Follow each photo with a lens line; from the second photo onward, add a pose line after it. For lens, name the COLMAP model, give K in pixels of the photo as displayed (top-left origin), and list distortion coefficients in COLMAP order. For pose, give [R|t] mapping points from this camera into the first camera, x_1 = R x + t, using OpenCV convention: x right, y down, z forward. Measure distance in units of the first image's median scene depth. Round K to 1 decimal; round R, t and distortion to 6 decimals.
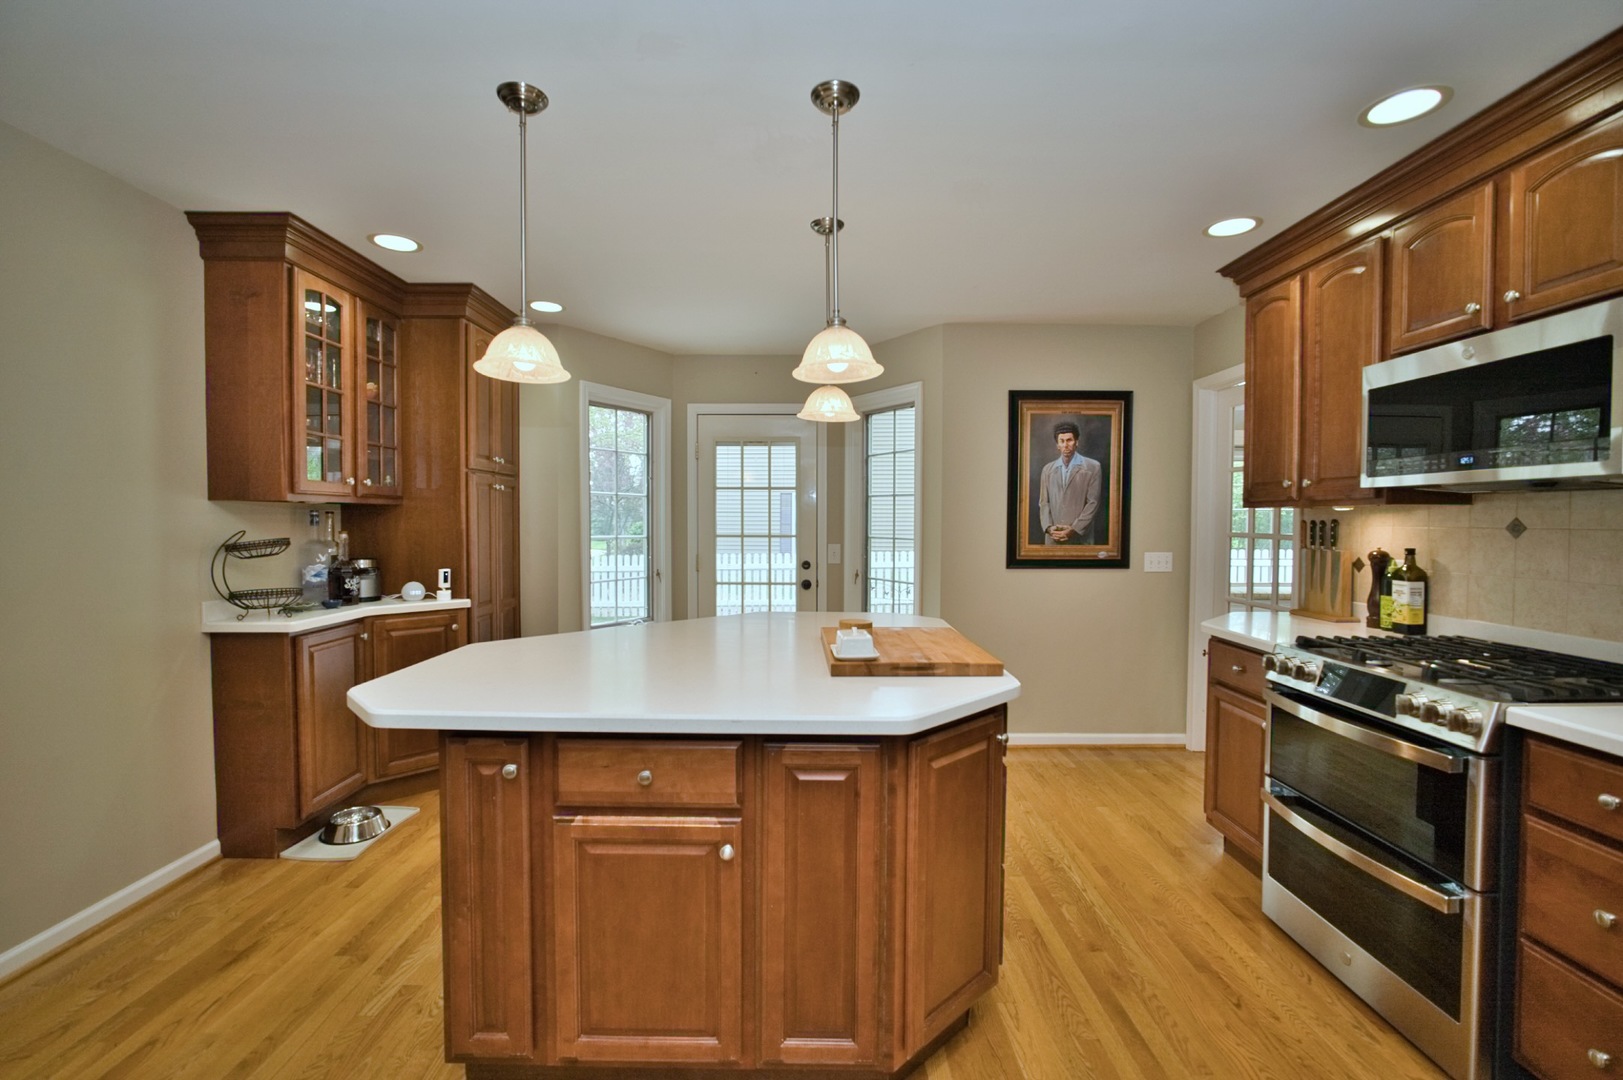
lens RADIAL K [[704.4, 0, 808.8], [0, 704.4, 539.7], [0, 0, 1]] dist [-0.023924, 0.006612]
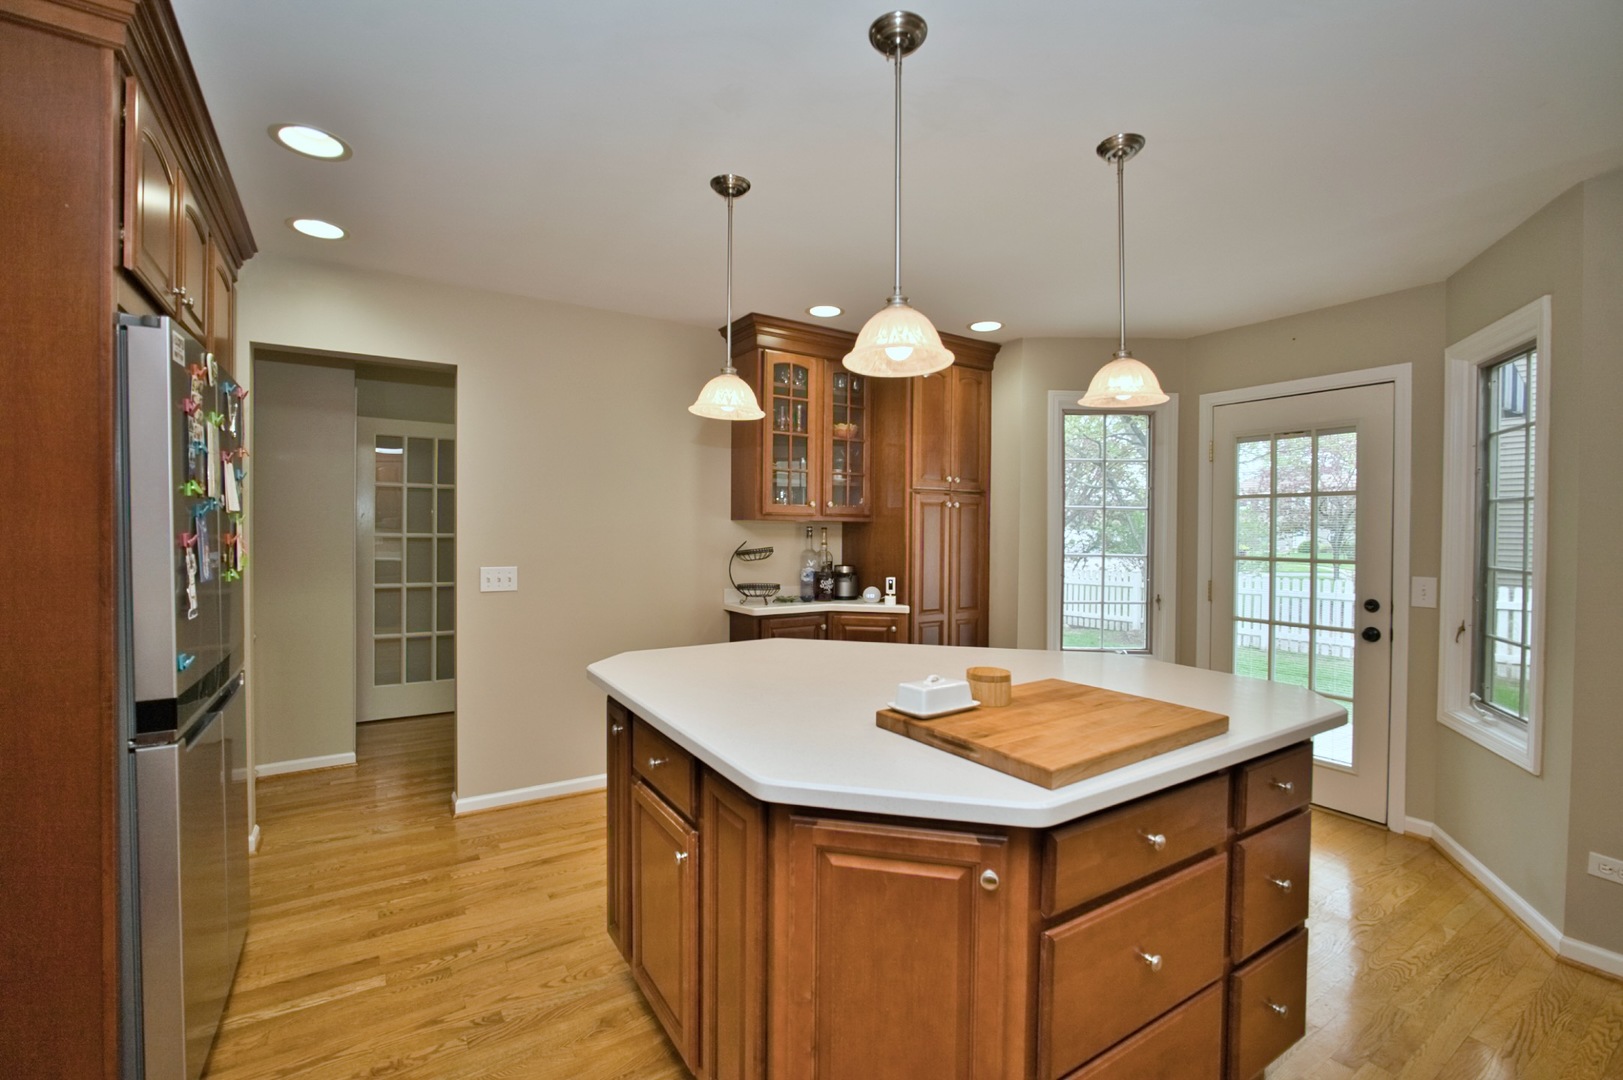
lens RADIAL K [[704.4, 0, 808.7], [0, 704.4, 538.6], [0, 0, 1]] dist [-0.023924, 0.006612]
pose [[0.542412, 0.012523, -0.840019, 0.376061], [-0.030415, 0.999526, -0.004738, -0.012347], [0.839562, 0.028119, 0.542536, 0.257767]]
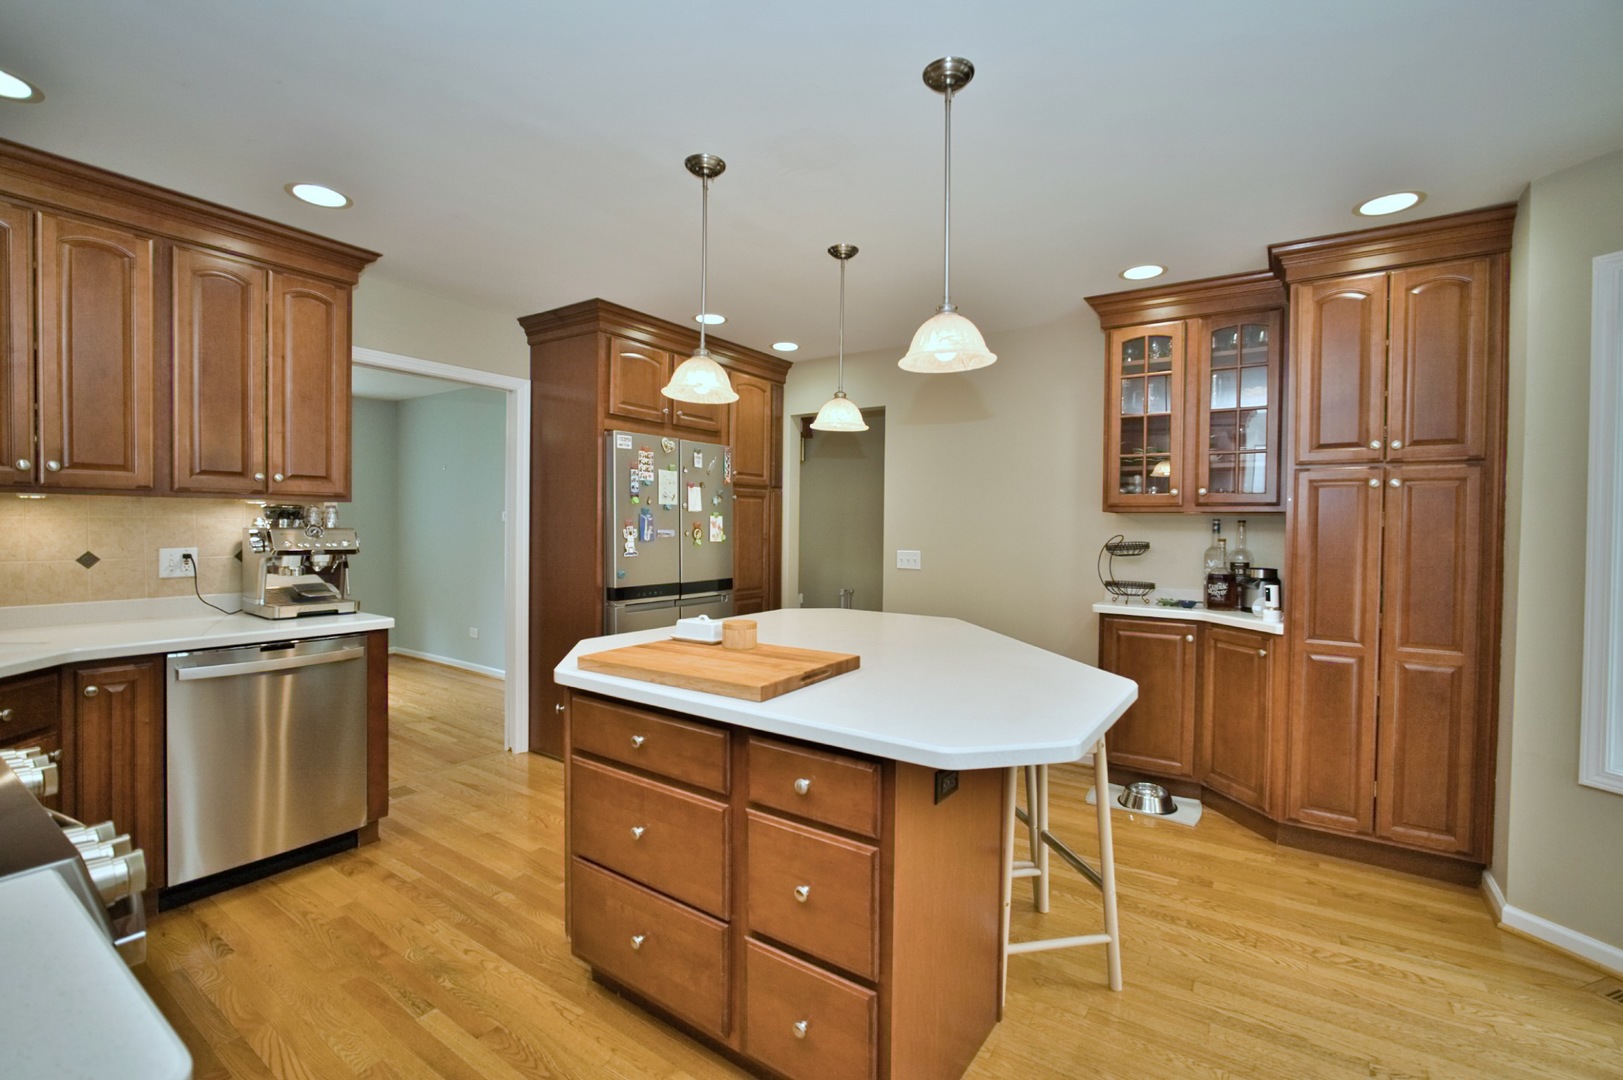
lens RADIAL K [[704.4, 0, 808.6], [0, 704.4, 537.8], [0, 0, 1]] dist [-0.023924, 0.006612]
pose [[-0.564357, 0.004756, -0.825517, 0.508838], [-0.037554, 0.998800, 0.031428, -0.022201], [0.824676, 0.048738, -0.563501, 1.008647]]
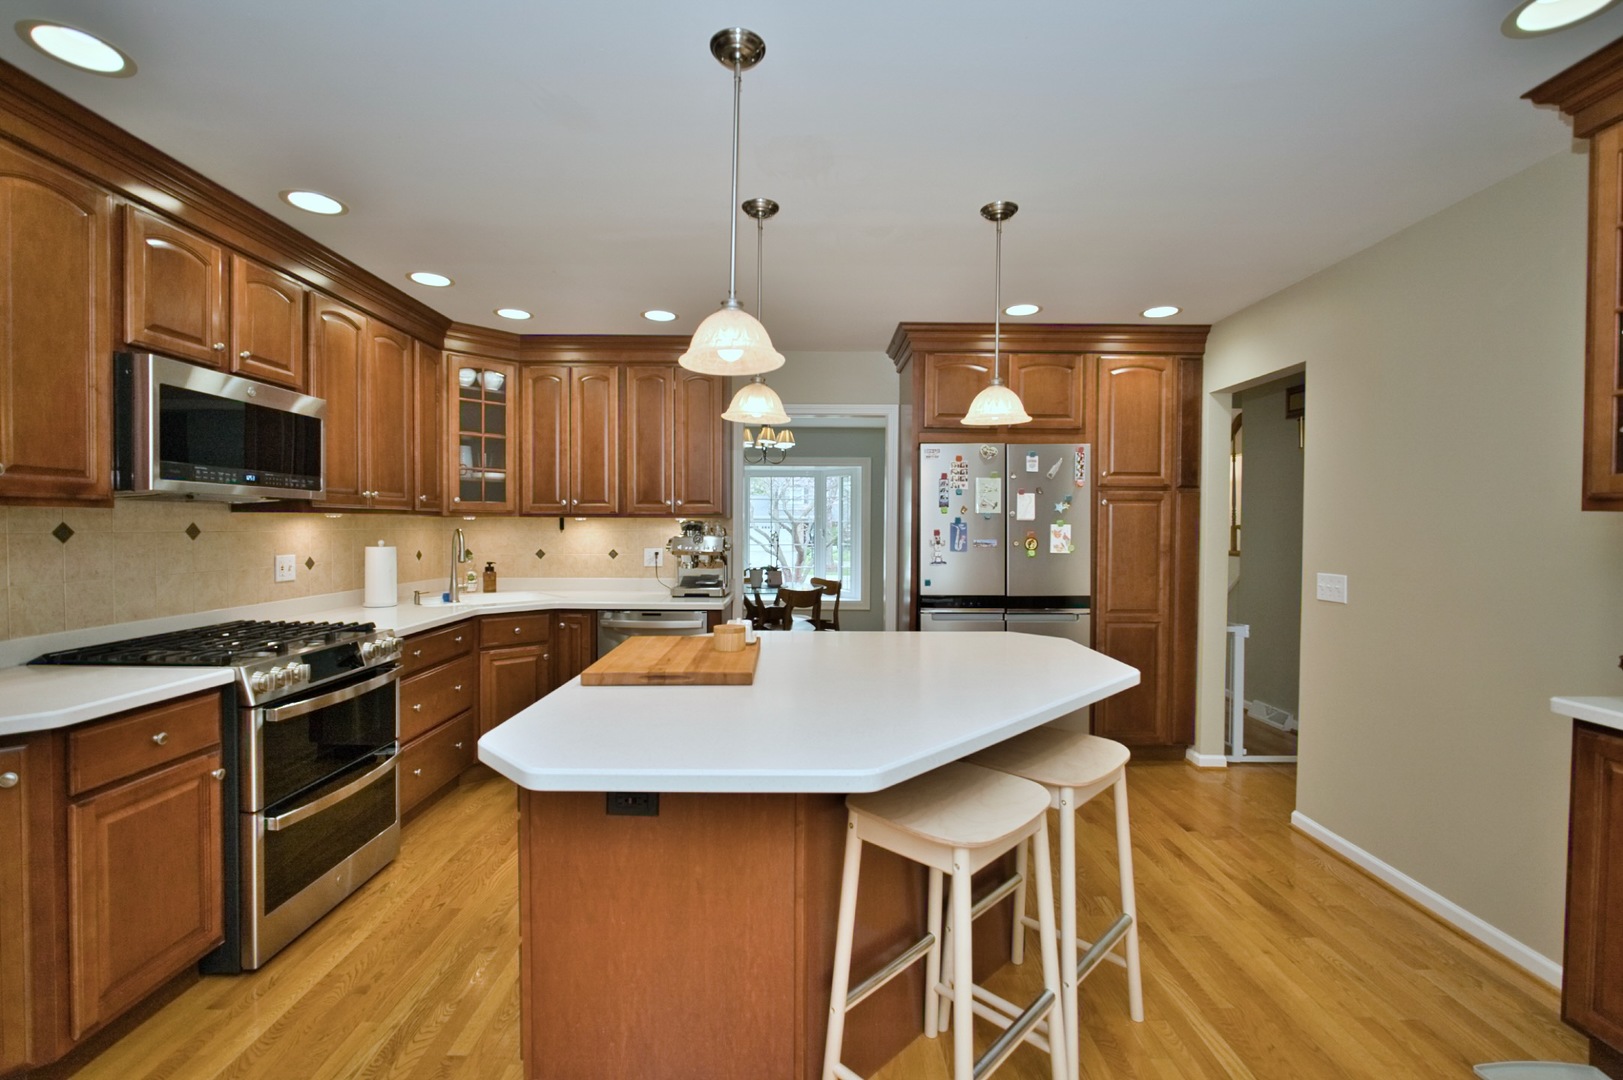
lens RADIAL K [[704.4, 0, 809.0], [0, 704.4, 539.0], [0, 0, 1]] dist [-0.023924, 0.006612]
pose [[-0.999942, -0.009468, -0.005054, -0.028091], [-0.009705, 0.998746, 0.049105, -0.042967], [0.004582, 0.049151, -0.998781, 1.276331]]
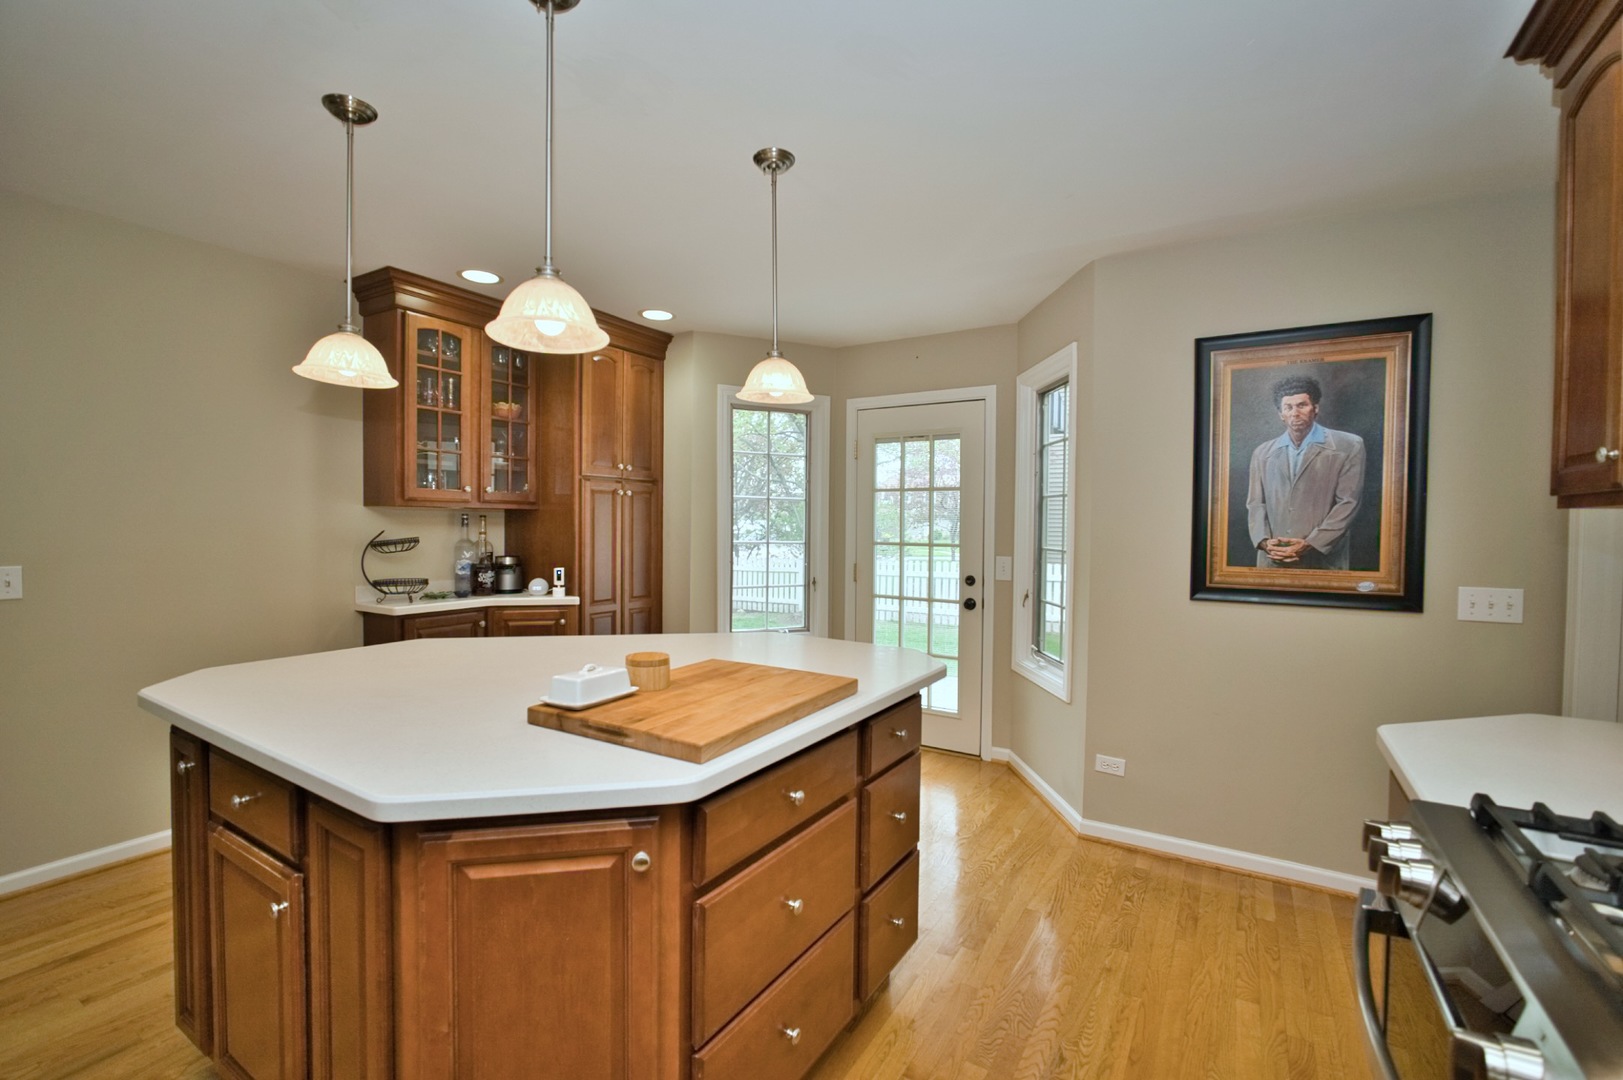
lens RADIAL K [[704.4, 0, 809.4], [0, 704.4, 538.8], [0, 0, 1]] dist [-0.023924, 0.006612]
pose [[0.851029, 0.017744, -0.524819, 0.386525], [-0.022728, 0.999737, -0.003054, -0.009318], [0.524627, 0.014527, 0.851208, 0.270376]]
